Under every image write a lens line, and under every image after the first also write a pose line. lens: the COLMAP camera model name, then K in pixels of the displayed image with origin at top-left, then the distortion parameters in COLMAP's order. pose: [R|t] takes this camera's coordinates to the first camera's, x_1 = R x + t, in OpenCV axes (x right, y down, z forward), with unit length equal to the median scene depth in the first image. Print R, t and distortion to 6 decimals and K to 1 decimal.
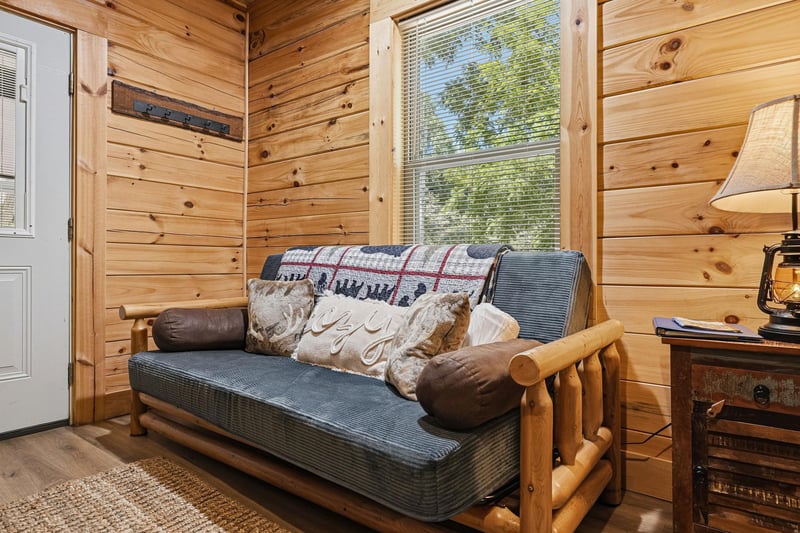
lens RADIAL K [[469.4, 0, 397.5], [0, 469.4, 262.7], [0, 0, 1]] dist [-0.006121, -0.000560]
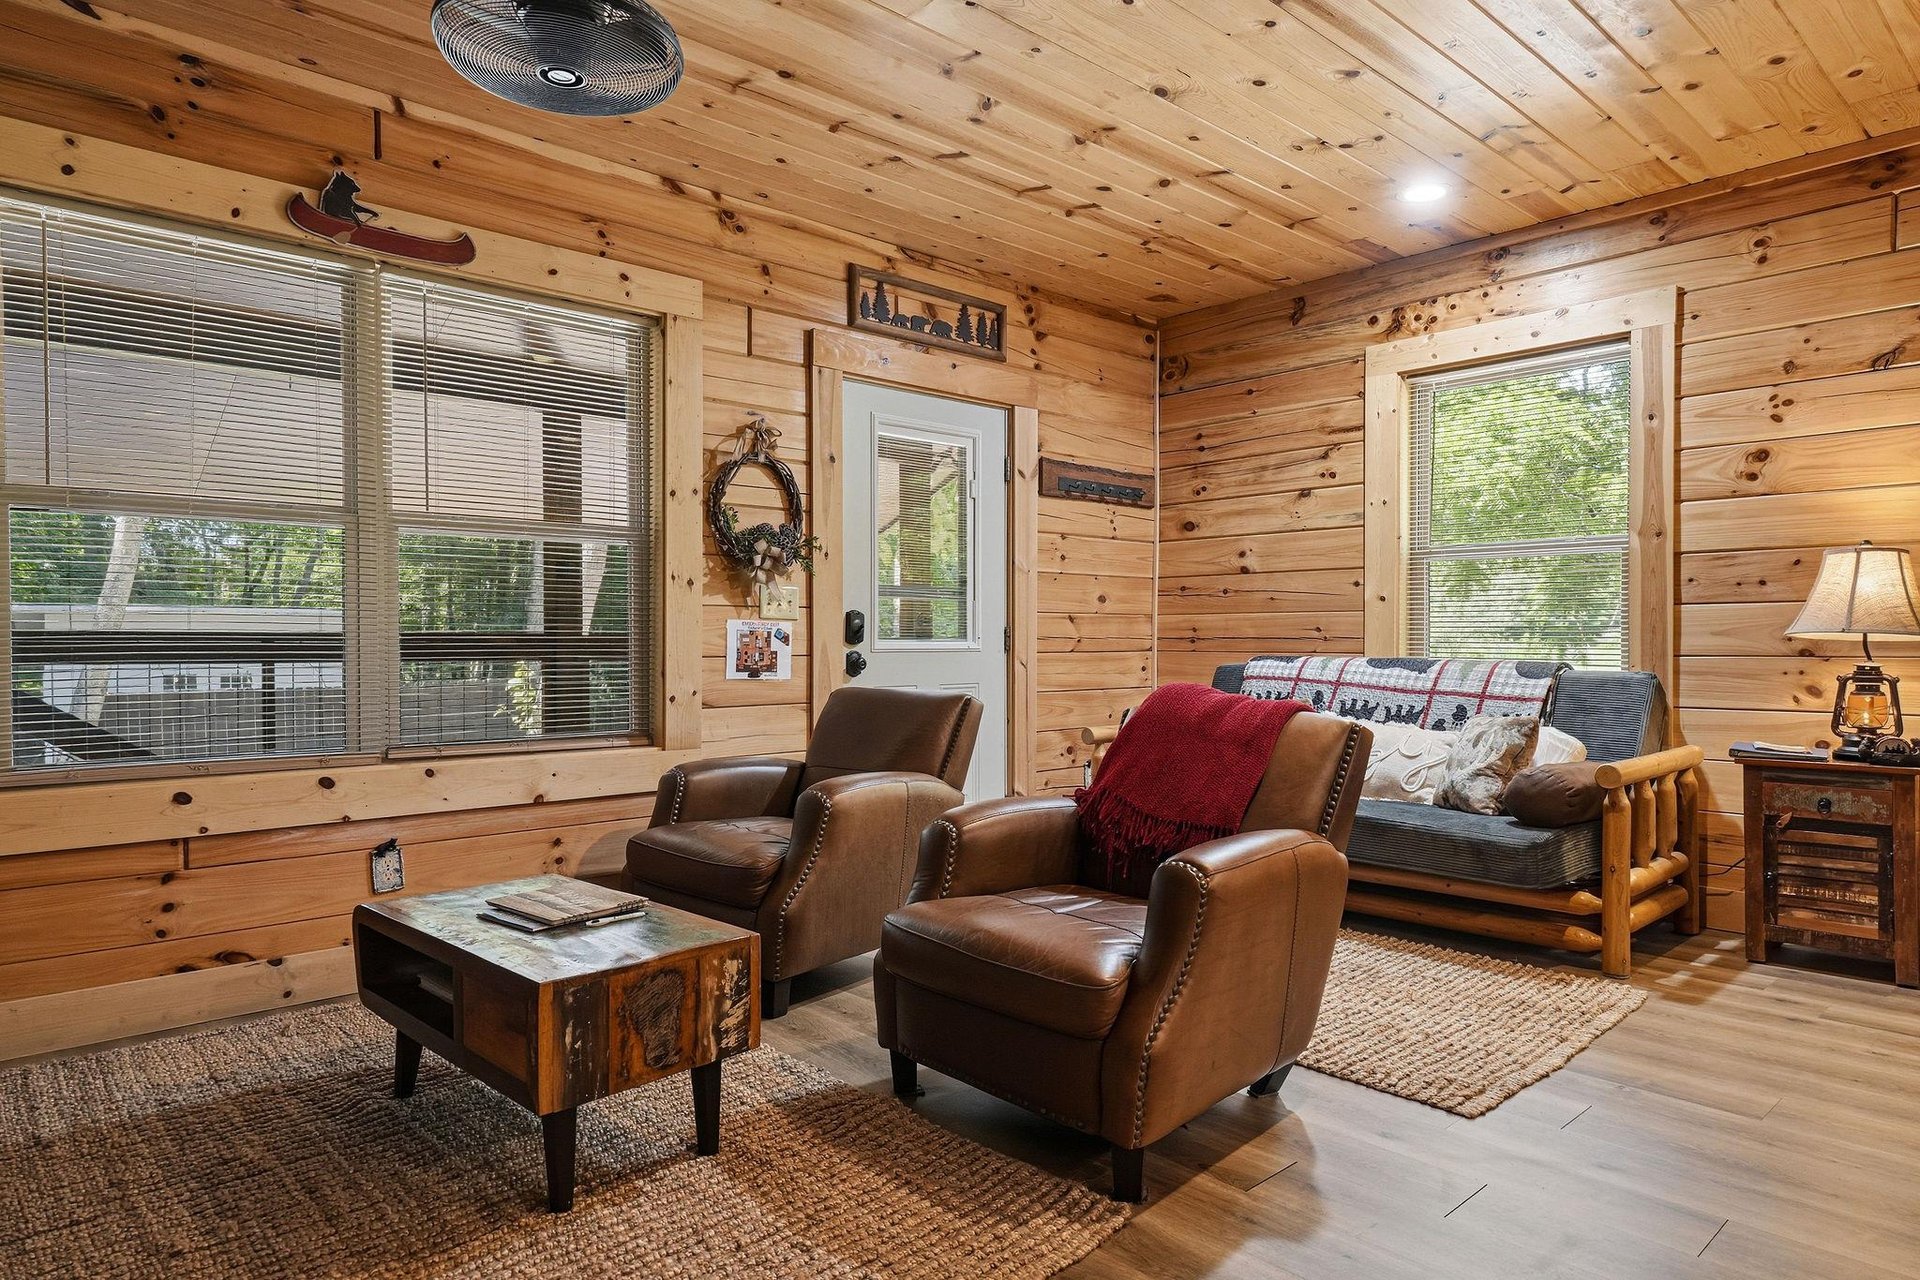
lens RADIAL K [[1126.7, 0, 967.5], [0, 1126.7, 654.4], [0, 0, 1]] dist [-0.006121, -0.000560]
pose [[0.985403, -0.004634, -0.170173, -0.531423], [0.007370, 0.999854, 0.015446, -0.096203], [0.170077, -0.016475, 0.985293, -1.327781]]
